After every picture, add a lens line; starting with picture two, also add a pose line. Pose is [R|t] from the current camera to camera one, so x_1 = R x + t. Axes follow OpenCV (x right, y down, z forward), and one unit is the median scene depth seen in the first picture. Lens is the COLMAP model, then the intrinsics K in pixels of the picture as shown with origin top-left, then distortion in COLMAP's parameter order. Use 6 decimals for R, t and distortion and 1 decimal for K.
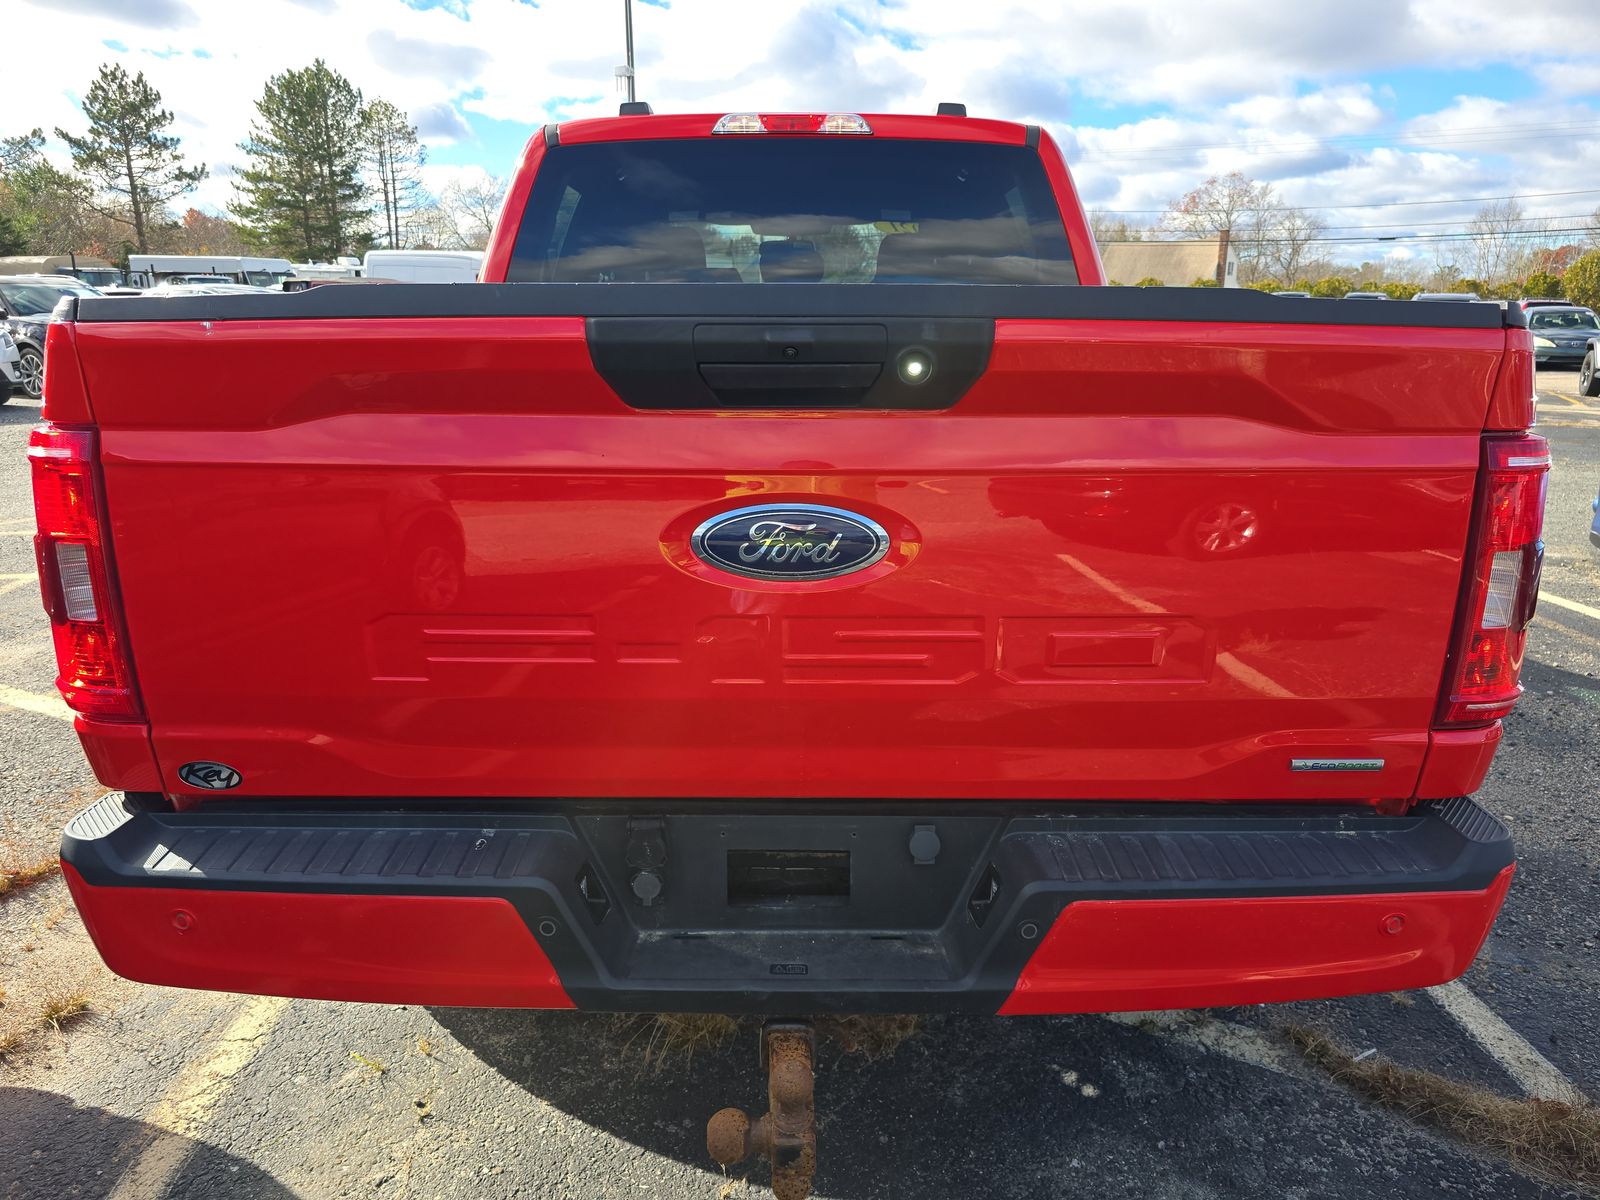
lens RADIAL K [[1081.5, 0, 800.0], [0, 1081.5, 600.0], [0, 0, 1]] dist [0.040626, -0.039507]
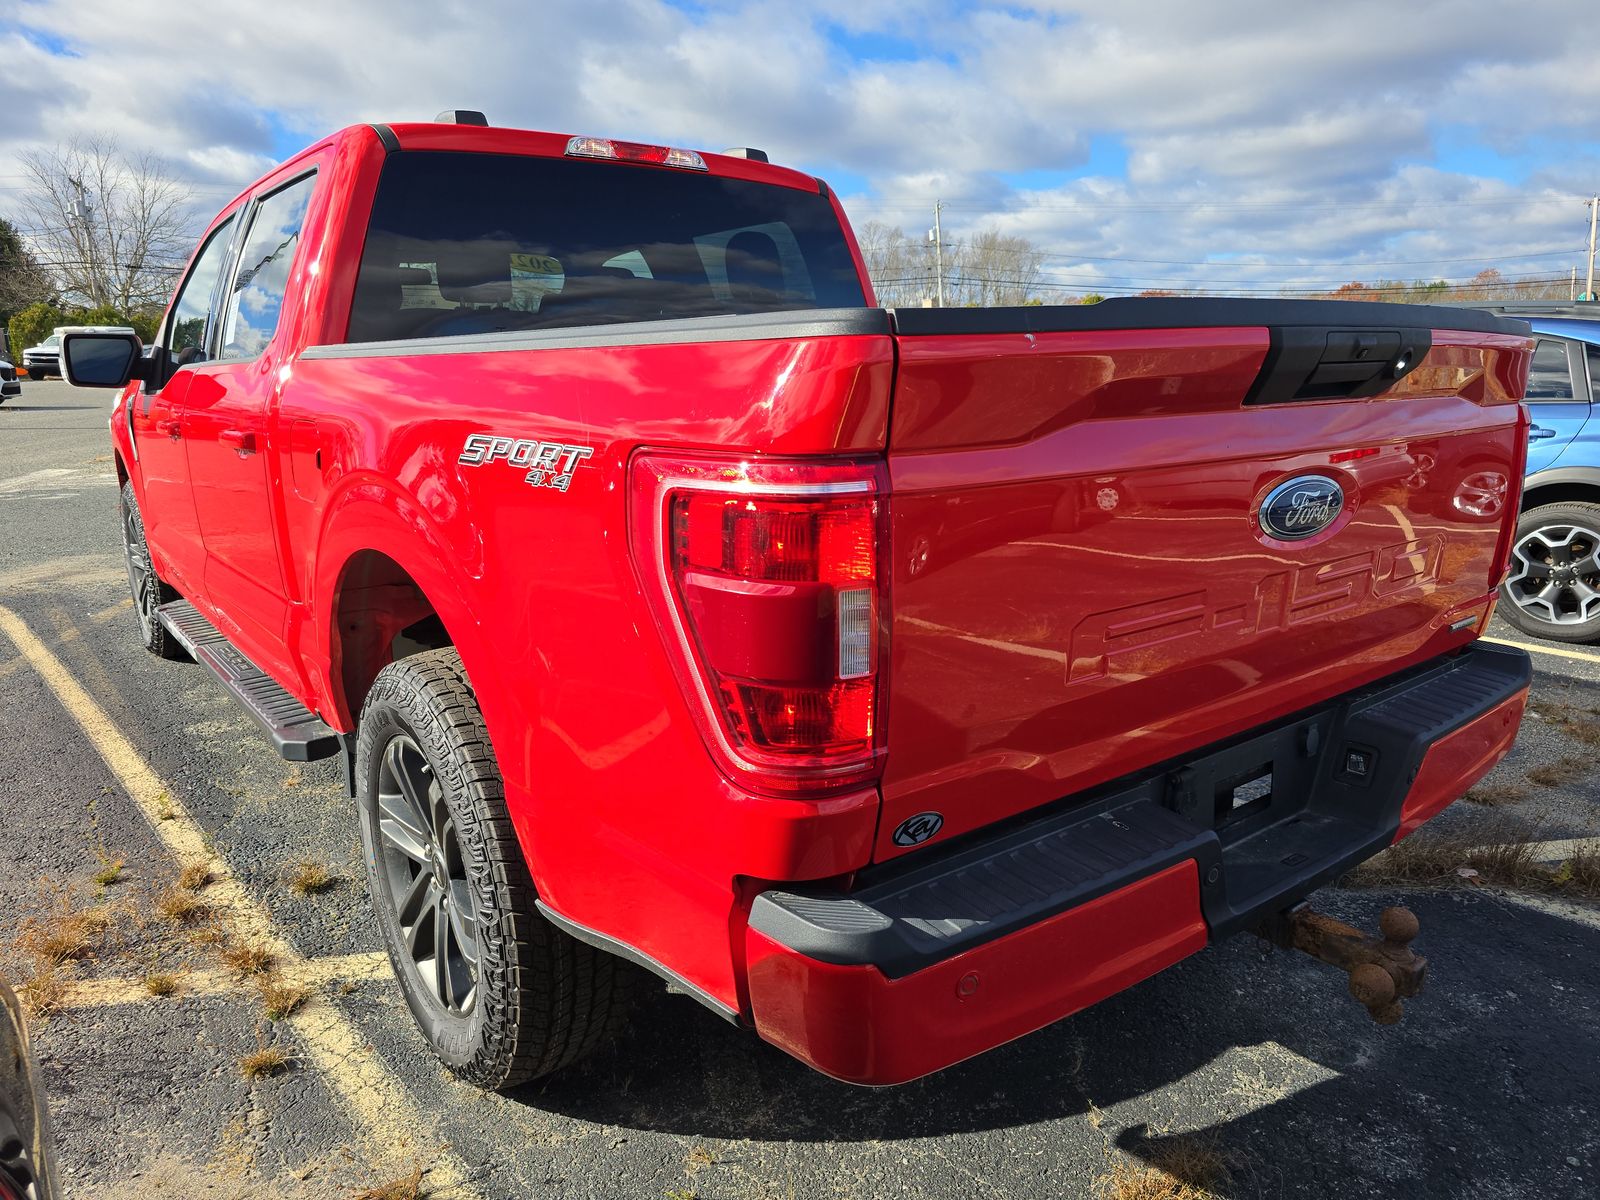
lens RADIAL K [[1081.5, 0, 800.0], [0, 1081.5, 600.0], [0, 0, 1]] dist [0.040626, -0.039507]
pose [[0.797665, -0.137872, 0.587131, -0.529774], [0.159761, 0.987046, 0.014733, -0.025990], [-0.581556, 0.082049, 0.809358, 0.144165]]
